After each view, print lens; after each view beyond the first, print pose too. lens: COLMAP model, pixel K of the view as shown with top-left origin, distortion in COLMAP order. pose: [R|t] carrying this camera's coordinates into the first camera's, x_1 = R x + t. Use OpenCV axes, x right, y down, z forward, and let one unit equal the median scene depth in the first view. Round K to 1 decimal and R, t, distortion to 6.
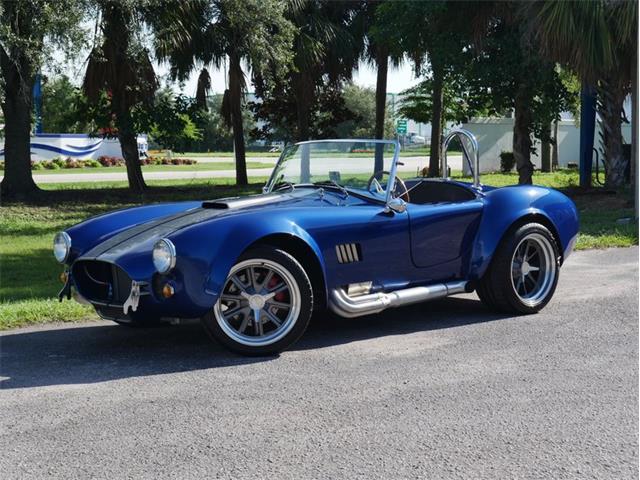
lens RADIAL K [[1122.9, 0, 321.3], [0, 1122.9, 248.3], [0, 0, 1]] dist [0.028364, -0.038112]
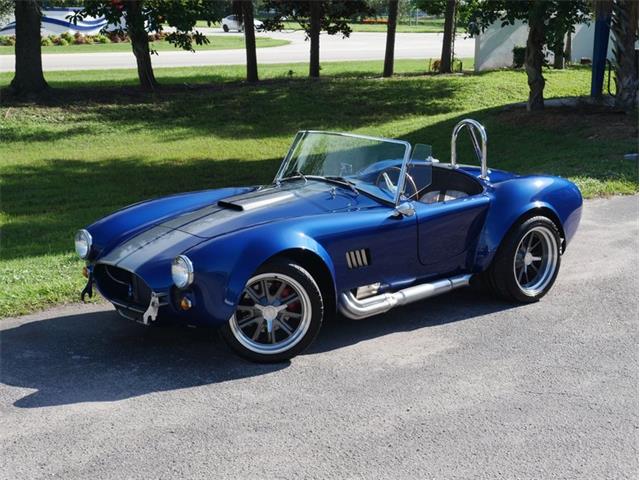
lens RADIAL K [[1122.9, 0, 321.3], [0, 1122.9, 248.3], [0, 0, 1]] dist [0.028364, -0.038112]
pose [[0.999748, 0.021912, -0.004919, -0.004409], [-0.021140, 0.992158, 0.123187, -0.117481], [0.007580, -0.123051, 0.992371, -0.029689]]
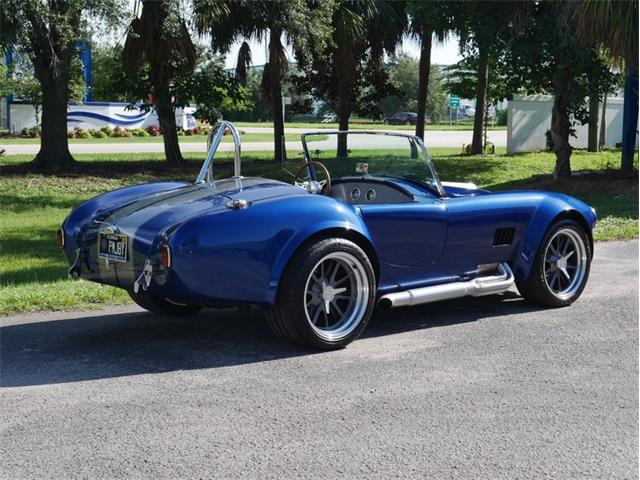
lens RADIAL K [[1122.9, 0, 321.3], [0, 1122.9, 248.3], [0, 0, 1]] dist [0.028364, -0.038112]
pose [[0.998573, 0.022947, -0.048231, 0.054253], [-0.021638, 0.999388, 0.027482, -0.021775], [0.048832, -0.026399, 0.998458, 0.022543]]
